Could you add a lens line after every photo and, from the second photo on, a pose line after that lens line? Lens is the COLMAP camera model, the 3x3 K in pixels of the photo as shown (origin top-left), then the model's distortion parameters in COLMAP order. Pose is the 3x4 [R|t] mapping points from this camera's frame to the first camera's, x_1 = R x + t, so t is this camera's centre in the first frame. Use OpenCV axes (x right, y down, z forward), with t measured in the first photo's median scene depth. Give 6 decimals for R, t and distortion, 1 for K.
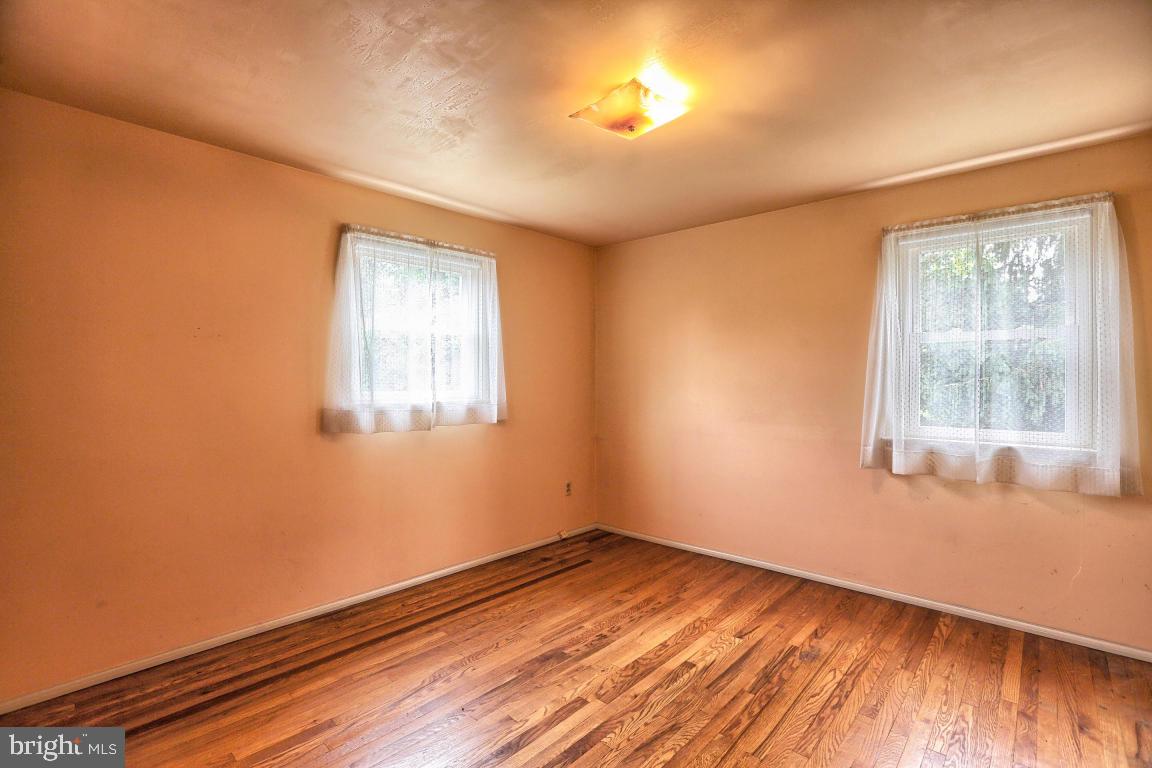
lens RADIAL K [[526.5, 0, 571.5], [0, 526.5, 383.7], [0, 0, 1]] dist [-0.055347, 0.019586]
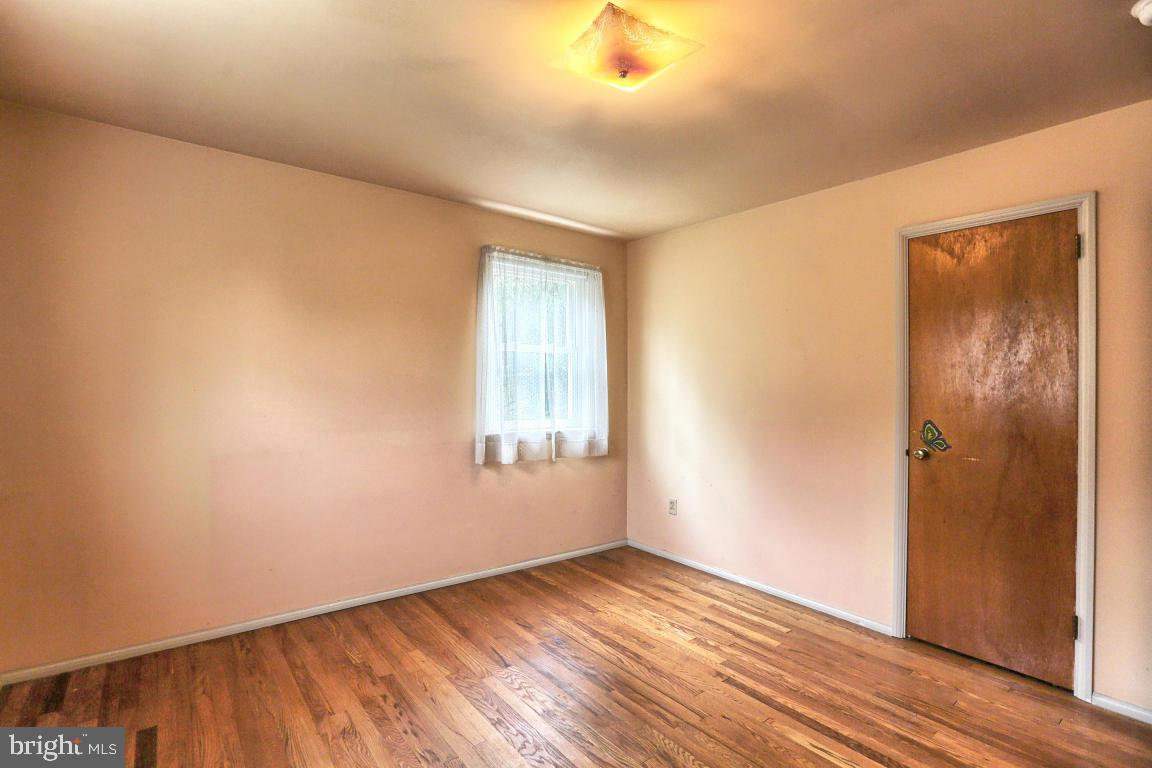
lens RADIAL K [[526.5, 0, 571.5], [0, 526.5, 383.7], [0, 0, 1]] dist [-0.055347, 0.019586]
pose [[0.167612, -0.001510, 0.985852, -0.498307], [-0.015351, 0.999874, 0.004142, -0.011237], [-0.985734, -0.015828, 0.167568, 0.667026]]
